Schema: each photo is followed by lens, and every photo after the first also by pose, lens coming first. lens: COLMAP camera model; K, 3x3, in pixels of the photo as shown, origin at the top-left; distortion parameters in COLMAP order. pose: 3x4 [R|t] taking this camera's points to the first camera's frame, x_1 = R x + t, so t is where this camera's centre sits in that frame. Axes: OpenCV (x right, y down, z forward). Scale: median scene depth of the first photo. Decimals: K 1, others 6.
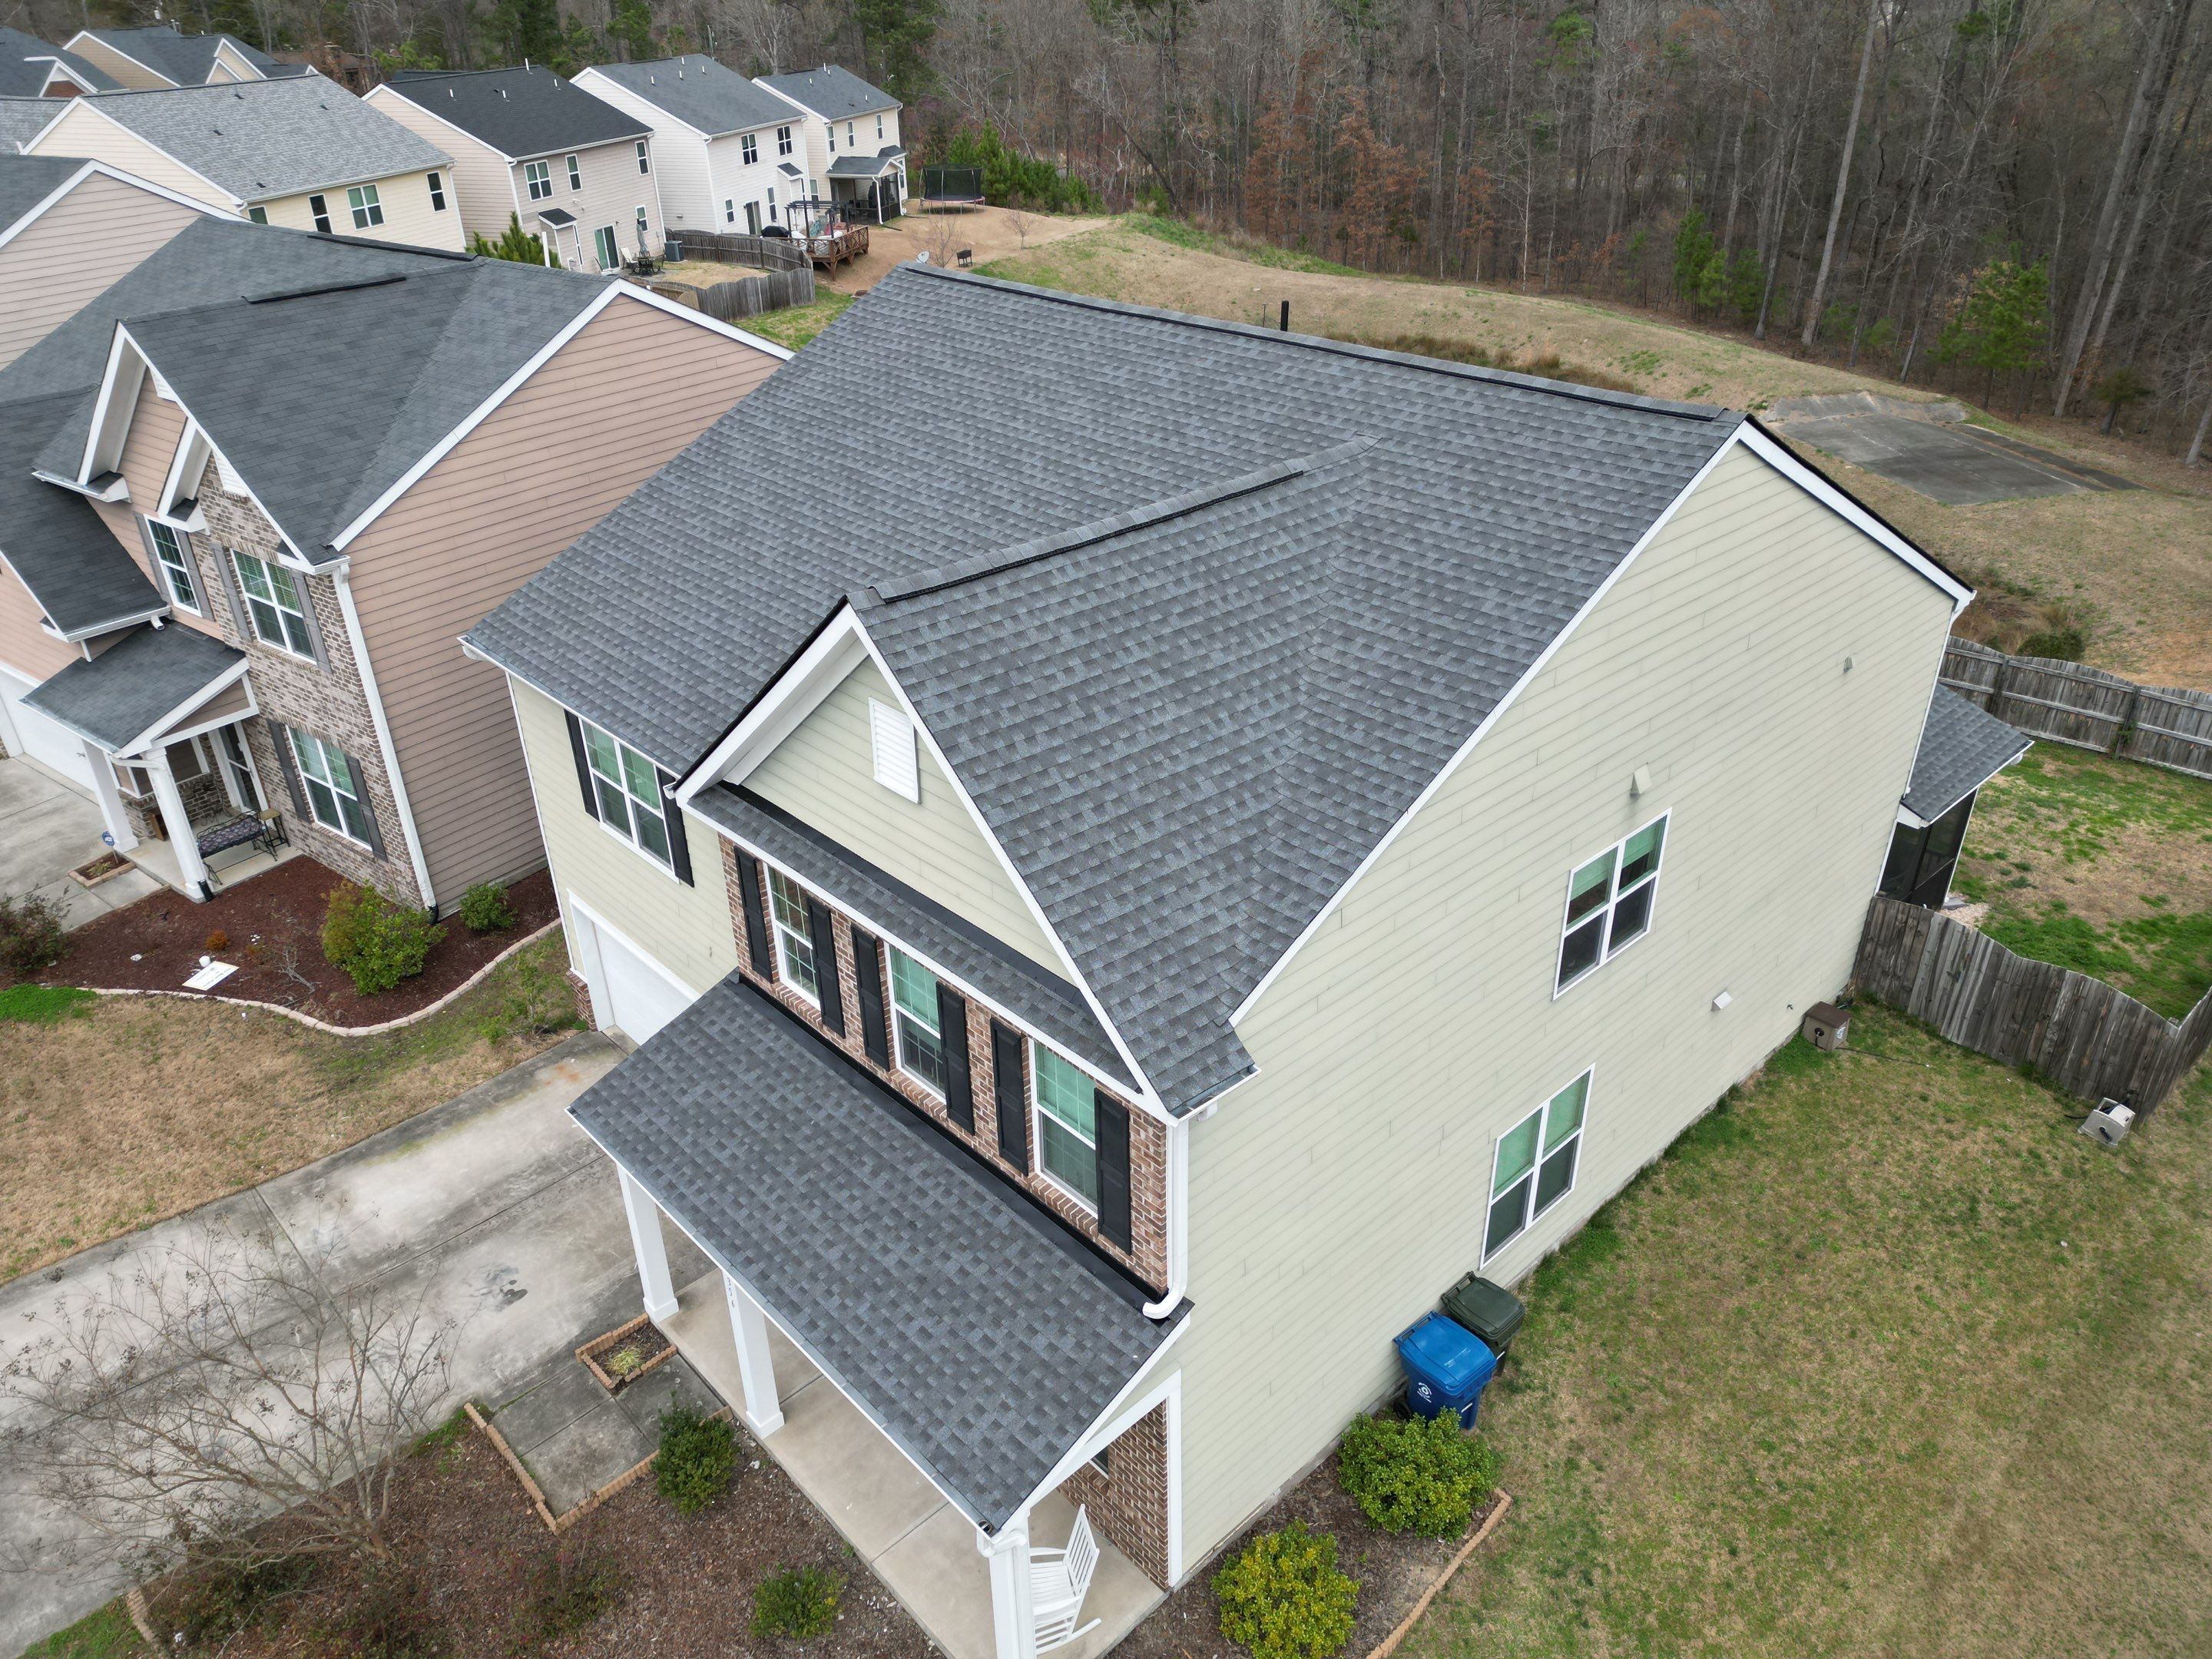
lens RADIAL K [[1536.1, 0, 1104.8], [0, 1536.1, 841.4], [0, 0, 1]] dist [0.083976, -0.077295]
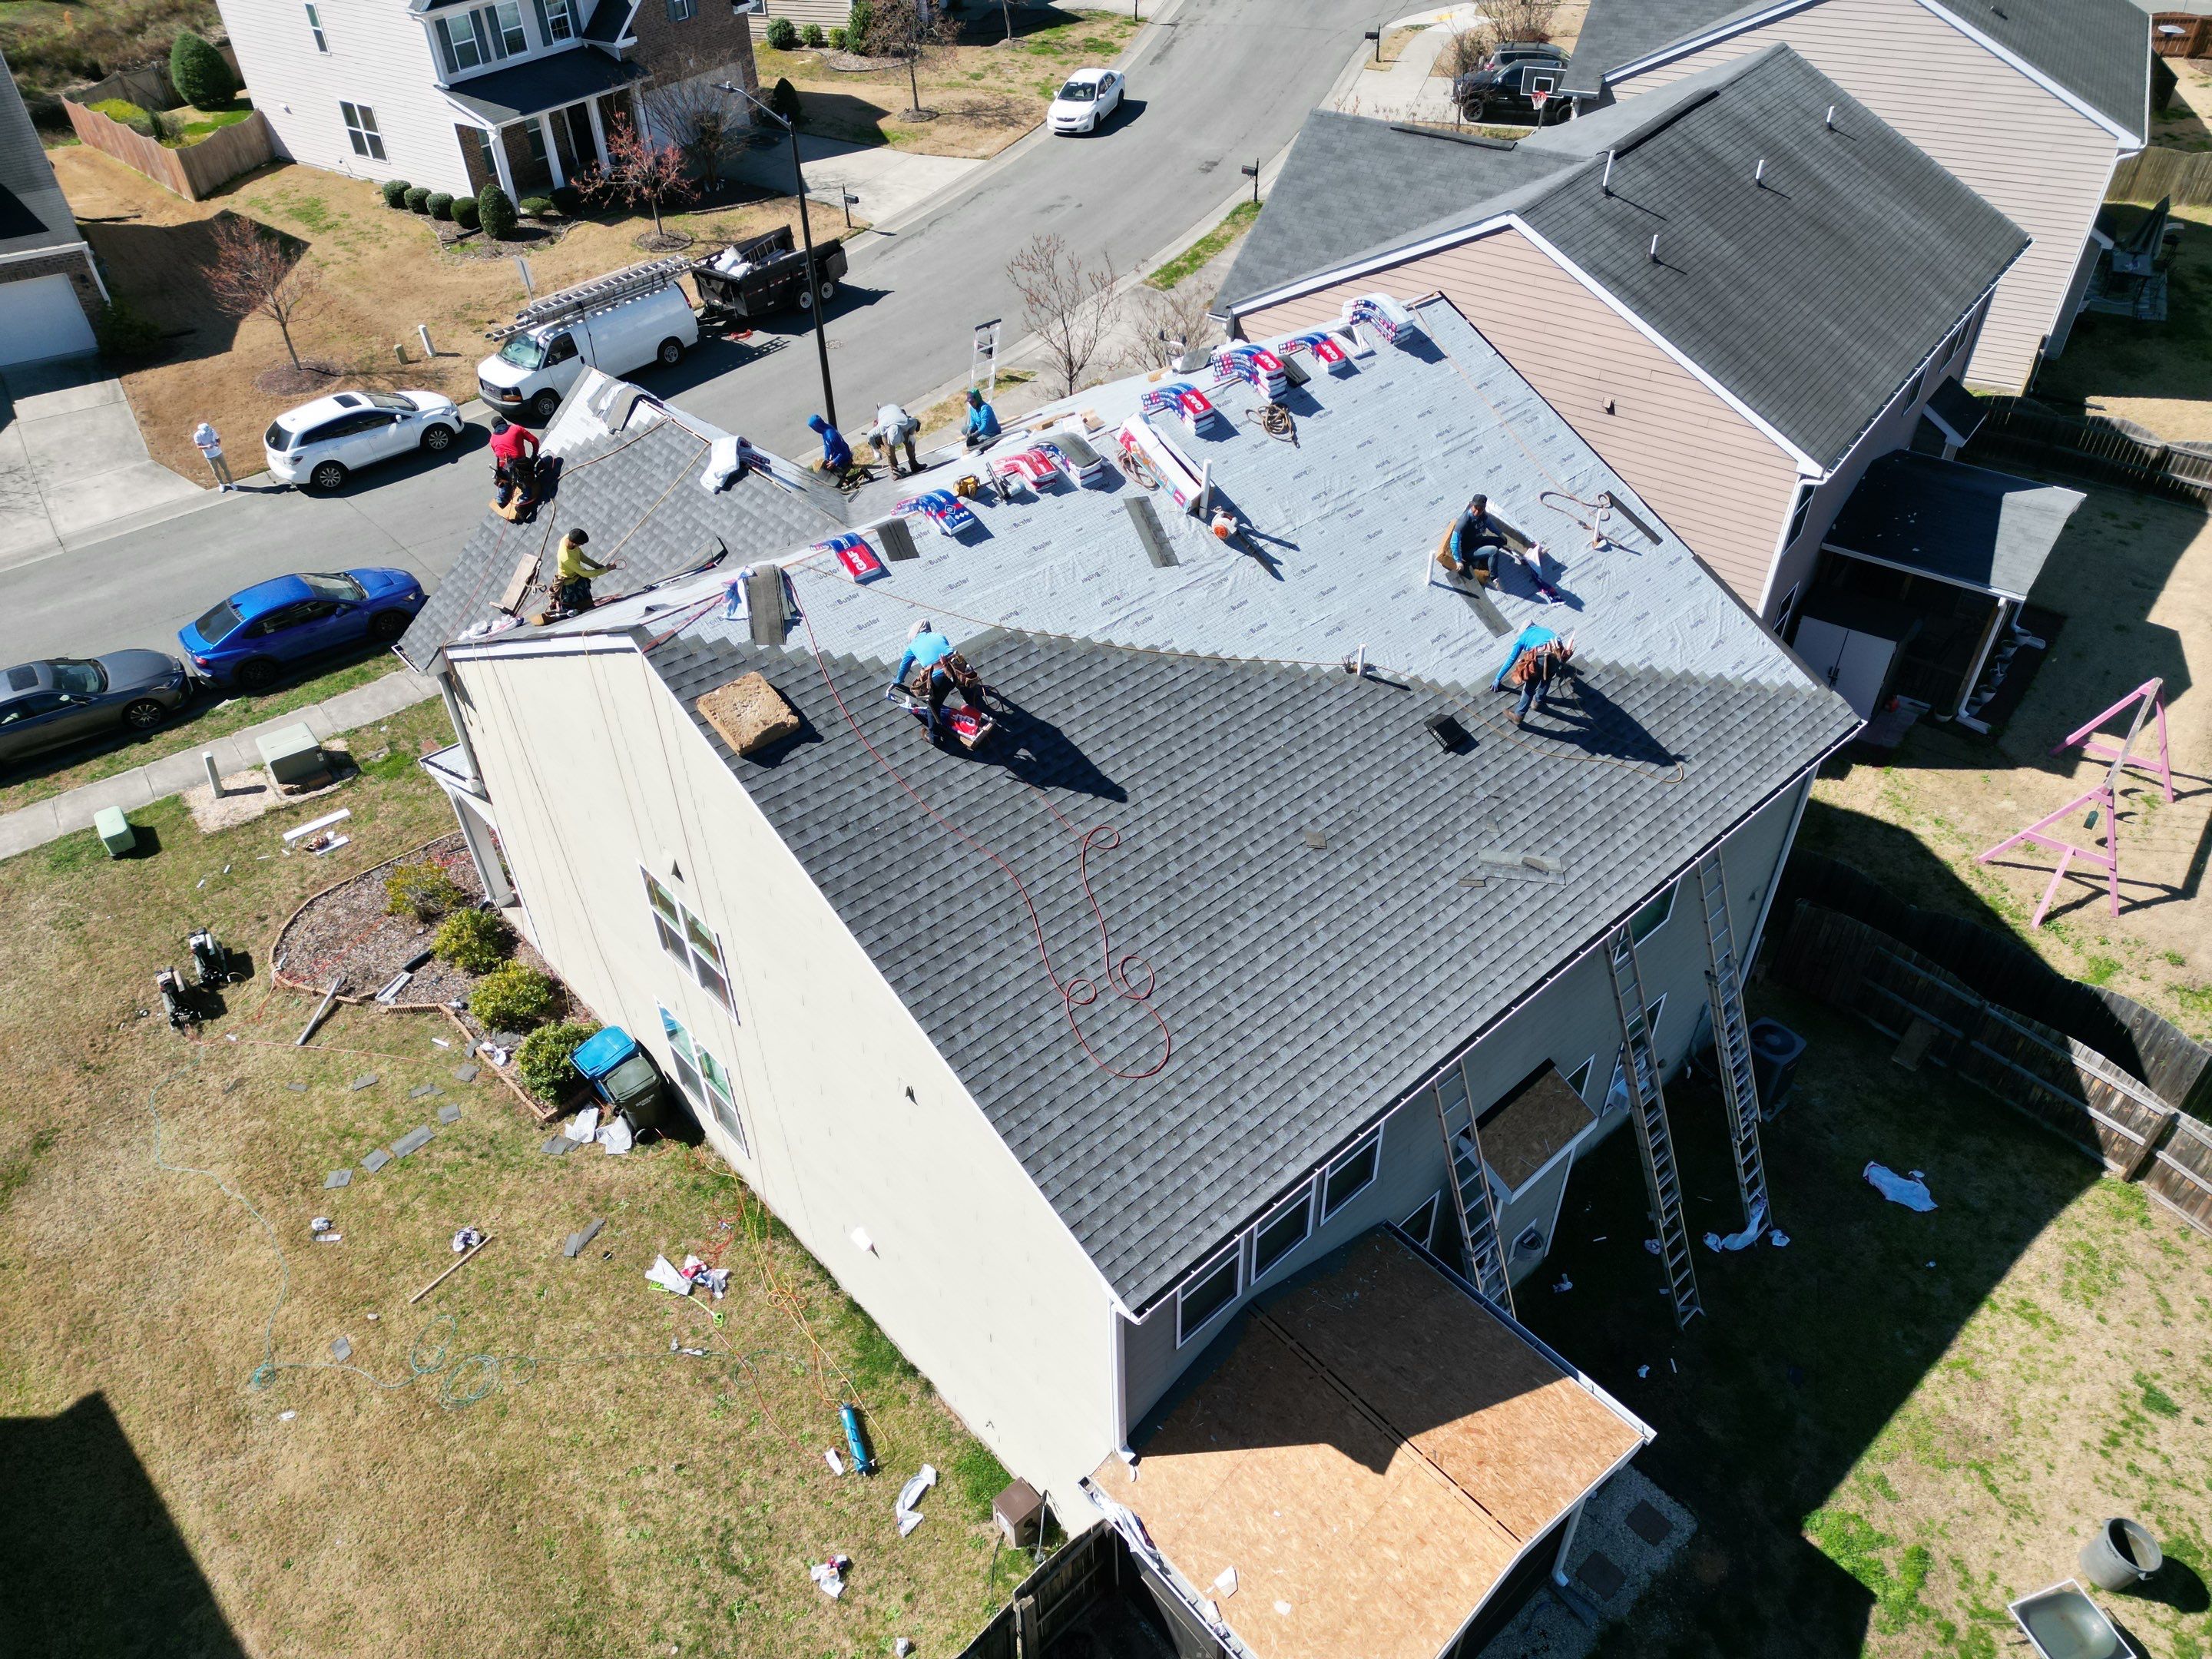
lens RADIAL K [[1536.1, 0, 1104.8], [0, 1536.1, 841.4], [0, 0, 1]] dist [0.083976, -0.077295]
pose [[-0.019236, 0.632781, -0.774092, 0.903158], [-0.491584, 0.668202, 0.558437, -0.622691], [0.870618, 0.391273, 0.298212, 0.673450]]
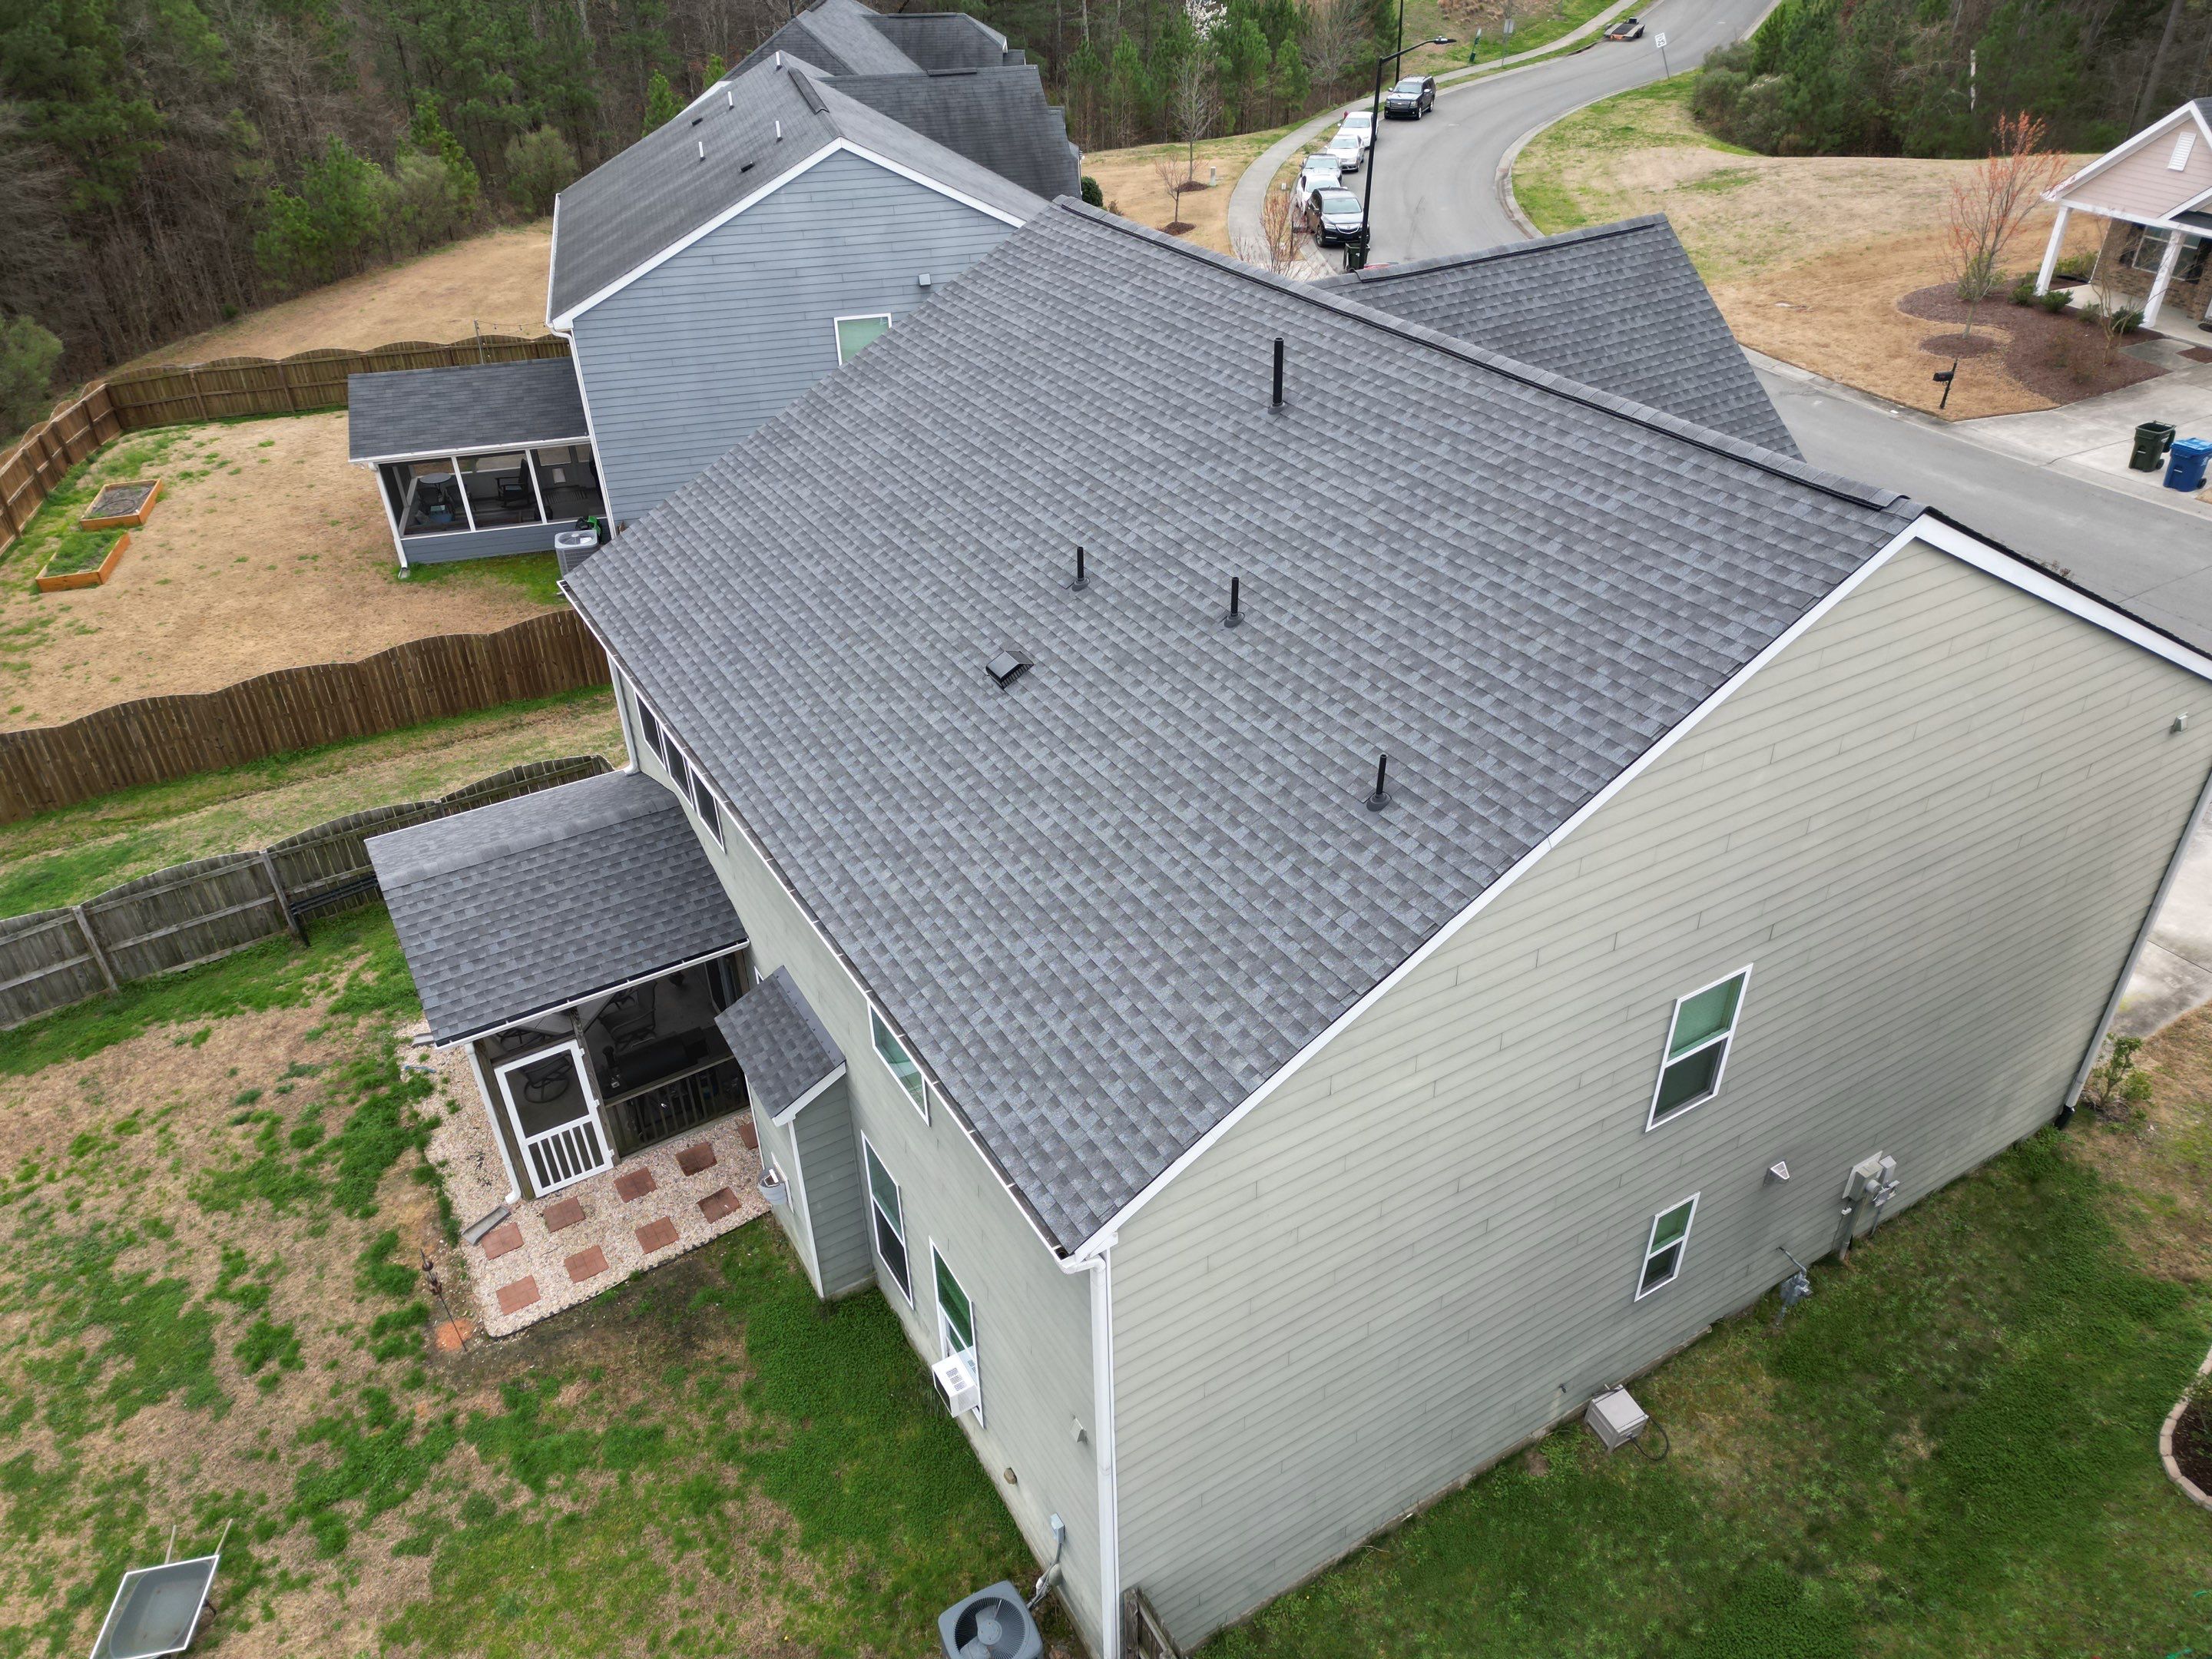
lens RADIAL K [[1536.1, 0, 1104.8], [0, 1536.1, 841.4], [0, 0, 1]] dist [0.083976, -0.077295]
pose [[-0.976088, -0.119625, 0.181501, 0.039101], [0.113745, 0.430457, 0.895416, -0.861705], [-0.185243, 0.894649, -0.406557, 1.398540]]
